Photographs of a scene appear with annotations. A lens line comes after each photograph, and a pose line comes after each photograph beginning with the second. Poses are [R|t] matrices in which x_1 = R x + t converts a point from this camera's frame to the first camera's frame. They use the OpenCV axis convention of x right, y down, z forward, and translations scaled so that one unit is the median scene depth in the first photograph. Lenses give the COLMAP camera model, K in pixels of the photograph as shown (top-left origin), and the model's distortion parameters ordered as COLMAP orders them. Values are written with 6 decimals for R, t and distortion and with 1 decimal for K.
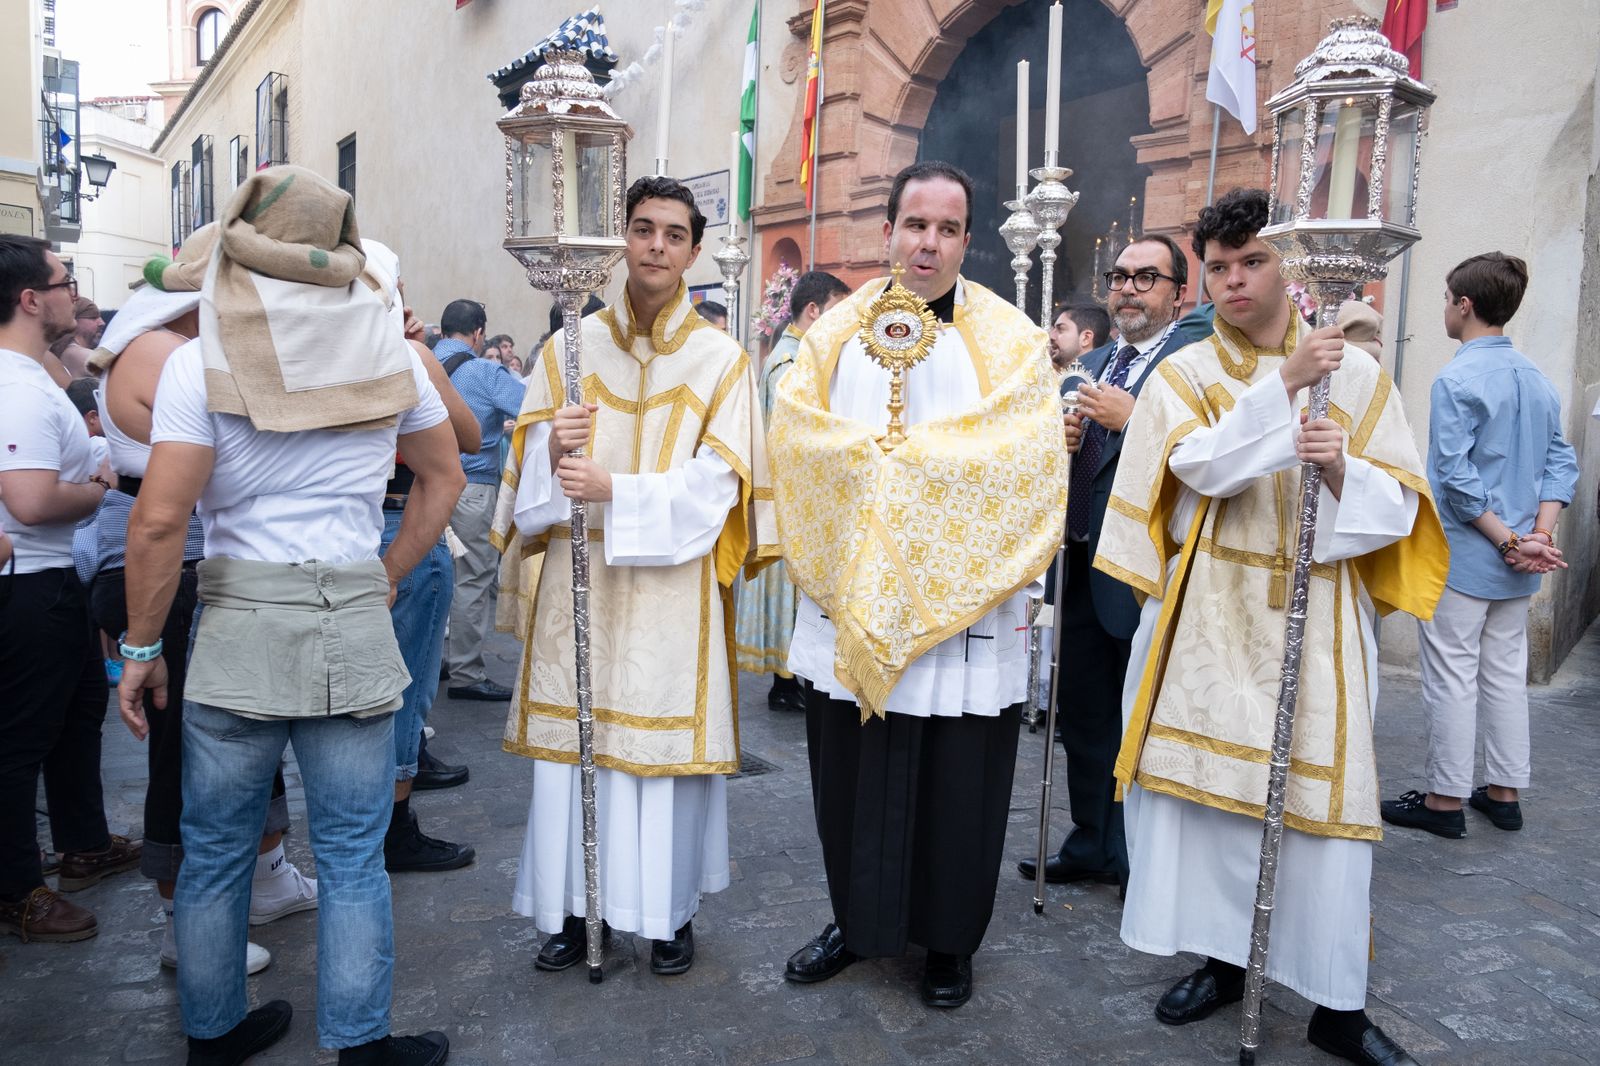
lens RADIAL K [[1254.7, 0, 795.2], [0, 1254.7, 535.0], [0, 0, 1]] dist [-0.035916, 0.048264]
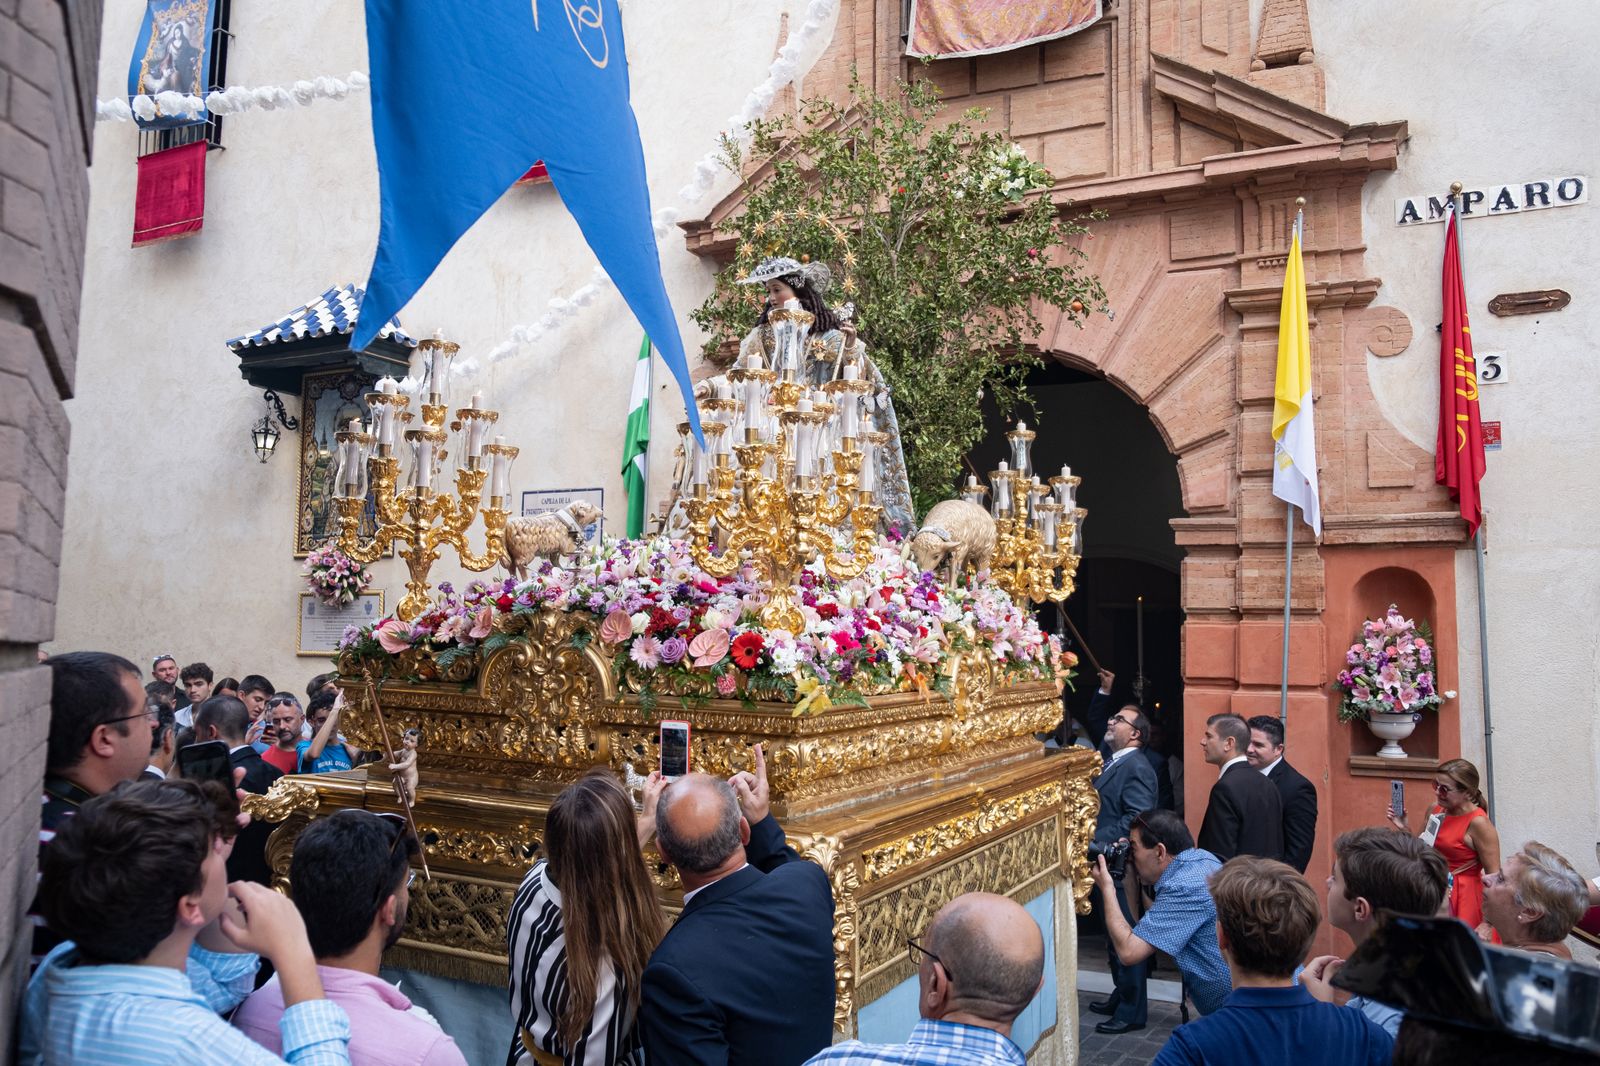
lens RADIAL K [[1254.7, 0, 801.1], [0, 1254.7, 538.7], [0, 0, 1]] dist [-0.035916, 0.048264]
pose [[0.897955, 0.028568, 0.439159, -0.333932], [0.049654, 0.984942, -0.165600, -0.105822], [-0.437277, 0.170507, 0.883015, 0.158768]]
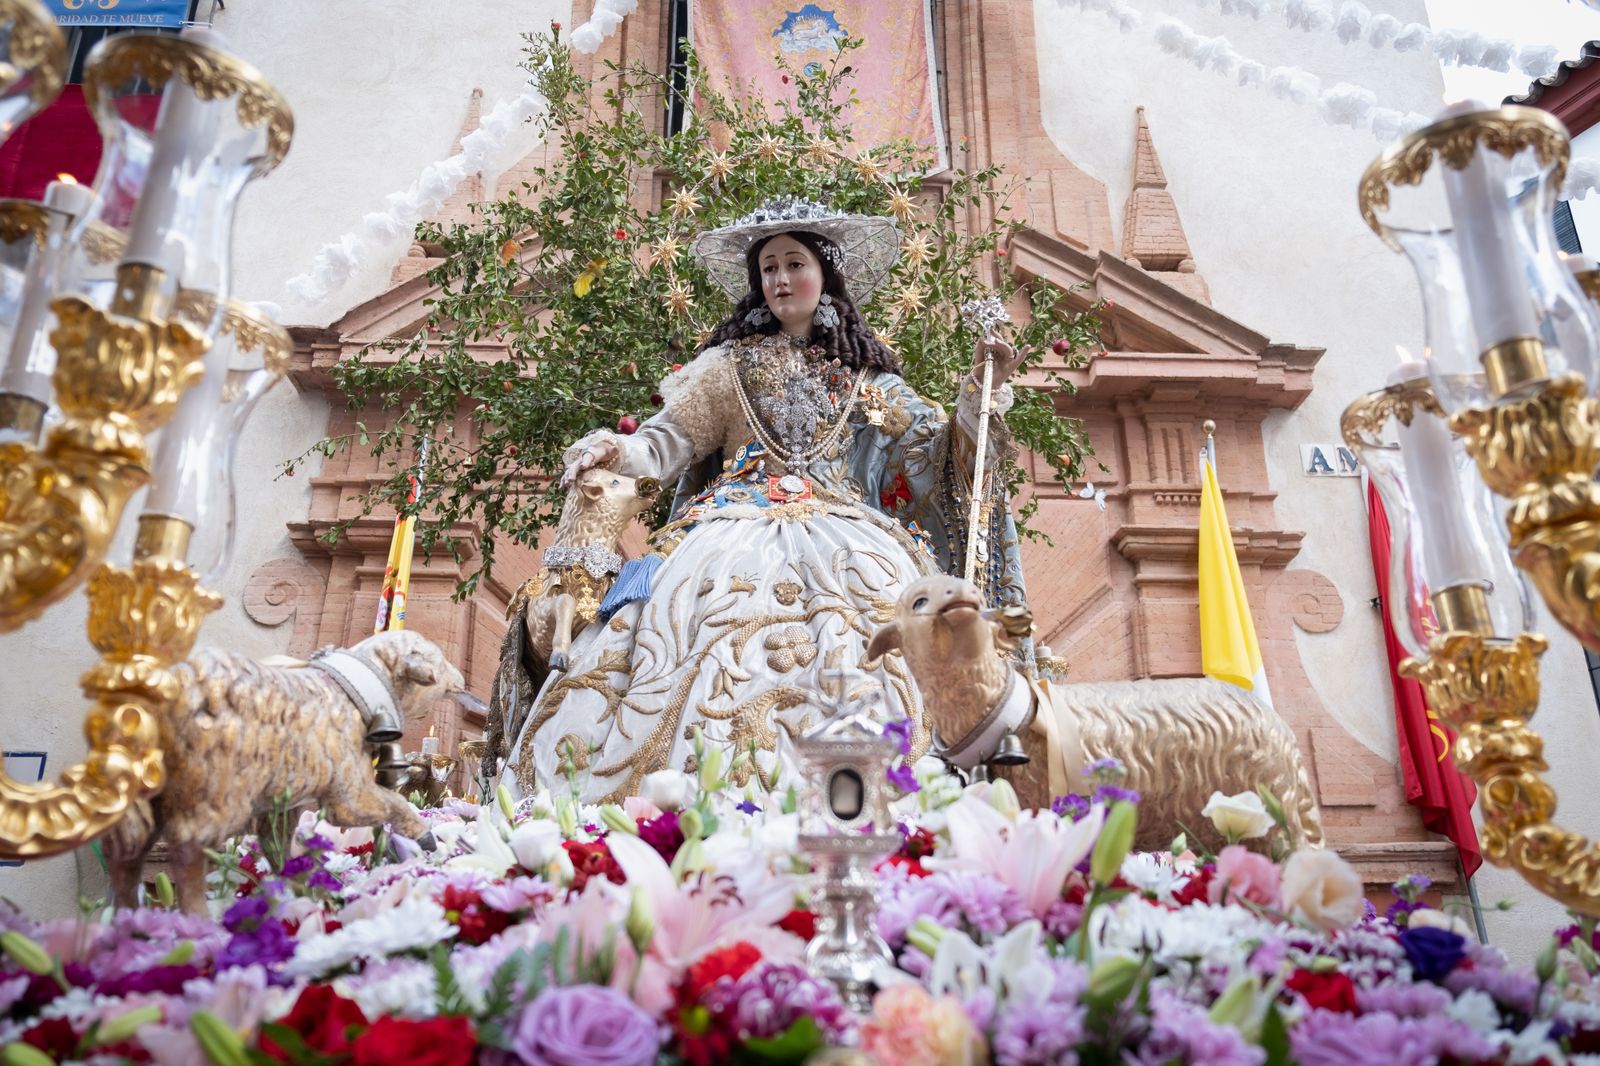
lens RADIAL K [[1254.7, 0, 809.5], [0, 1254.7, 540.4], [0, 0, 1]] dist [-0.035916, 0.048264]
pose [[0.595028, 0.262191, 0.759735, -0.280717], [0.099654, 0.913928, -0.393453, -0.154106], [-0.797503, 0.309826, 0.517685, 0.505902]]
